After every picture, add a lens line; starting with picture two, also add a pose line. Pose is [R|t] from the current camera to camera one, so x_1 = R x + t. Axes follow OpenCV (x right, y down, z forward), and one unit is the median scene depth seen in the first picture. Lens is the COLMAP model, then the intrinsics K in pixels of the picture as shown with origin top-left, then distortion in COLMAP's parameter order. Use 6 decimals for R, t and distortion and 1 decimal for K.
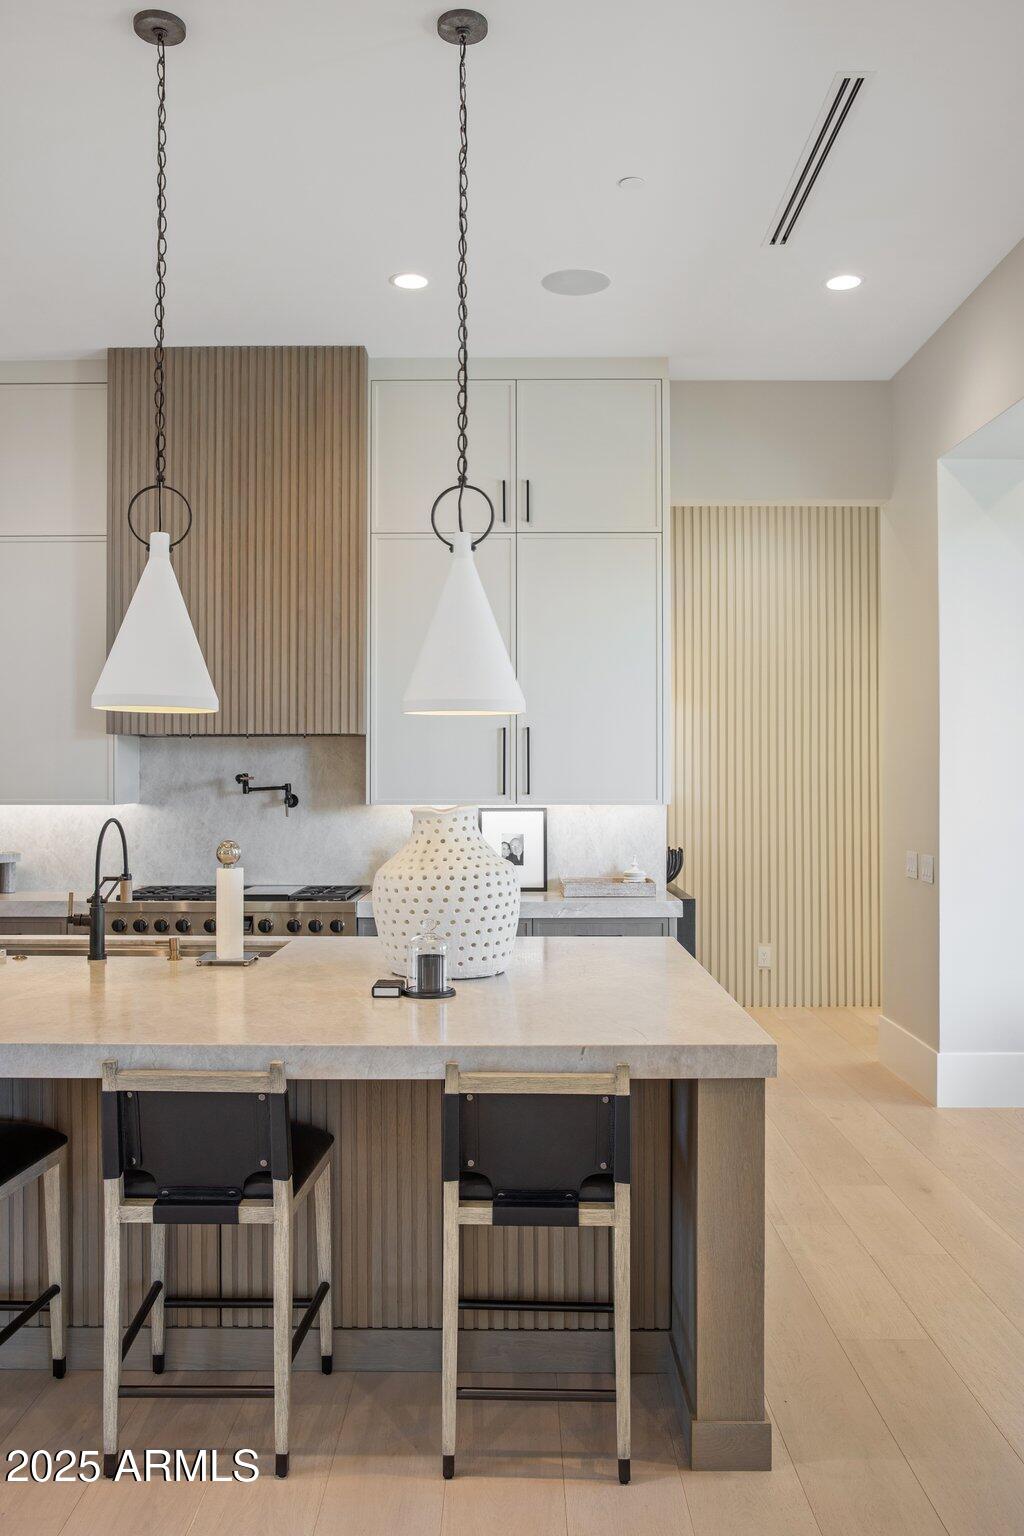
lens RADIAL K [[1281.6, 0, 512.0], [0, 1281.6, 768.0], [0, 0, 1]] dist [0.001706, 0.000596]
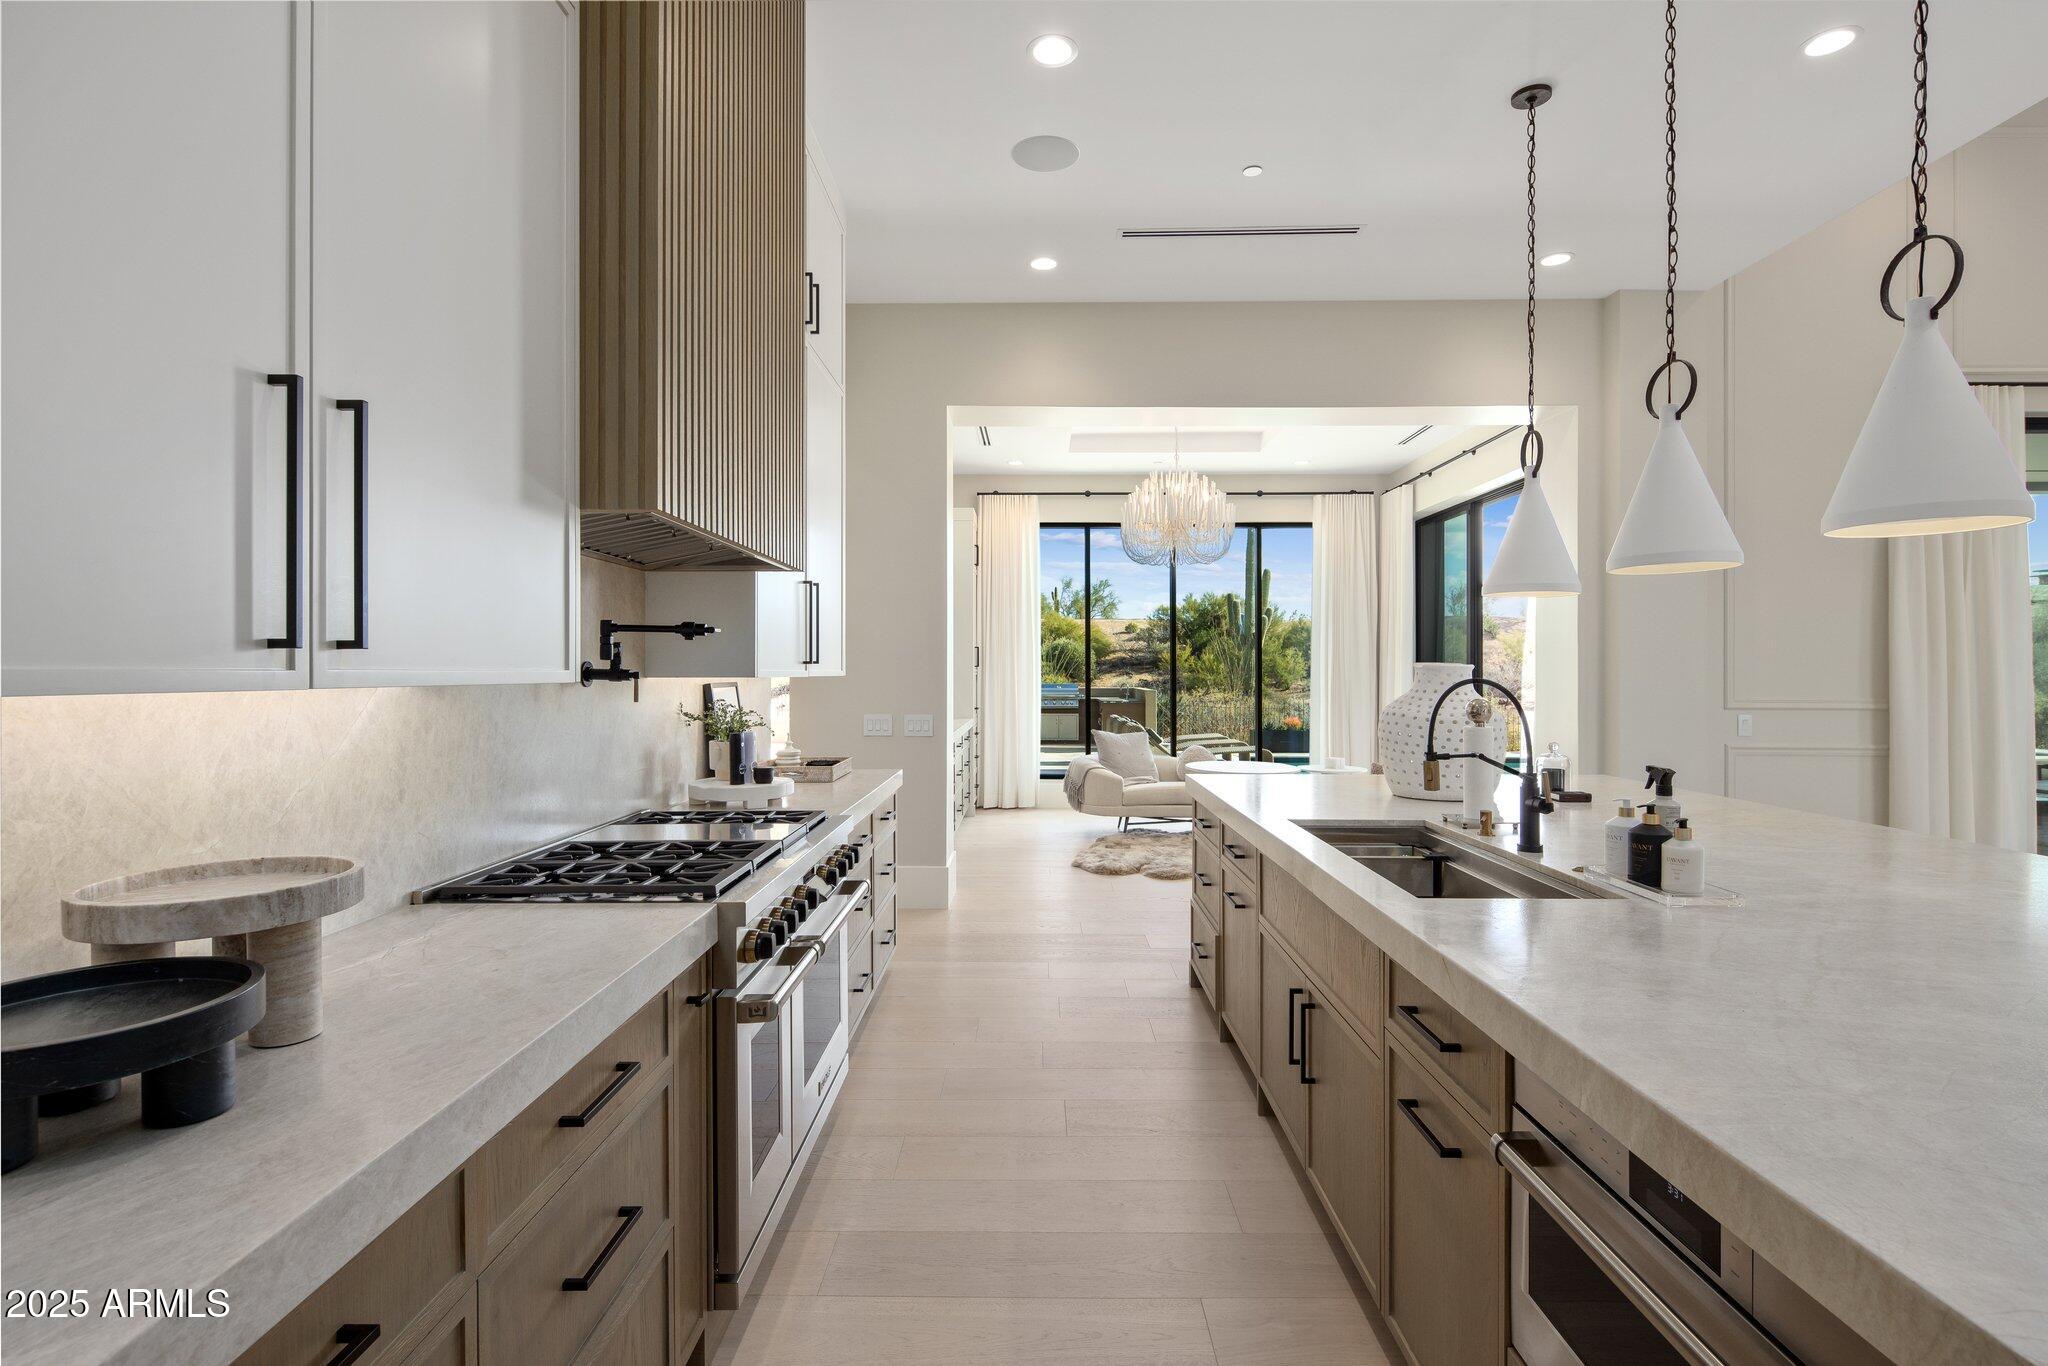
lens RADIAL K [[991.5, 0, 1017.1], [0, 991.5, 656.3], [0, 0, 1]] dist [0.000396, 0.000124]
pose [[0.008875, 0.009223, 0.999918, -0.589070], [-0.013935, 0.999862, -0.009098, 0.020008], [-0.999864, -0.013853, 0.009003, 0.813674]]
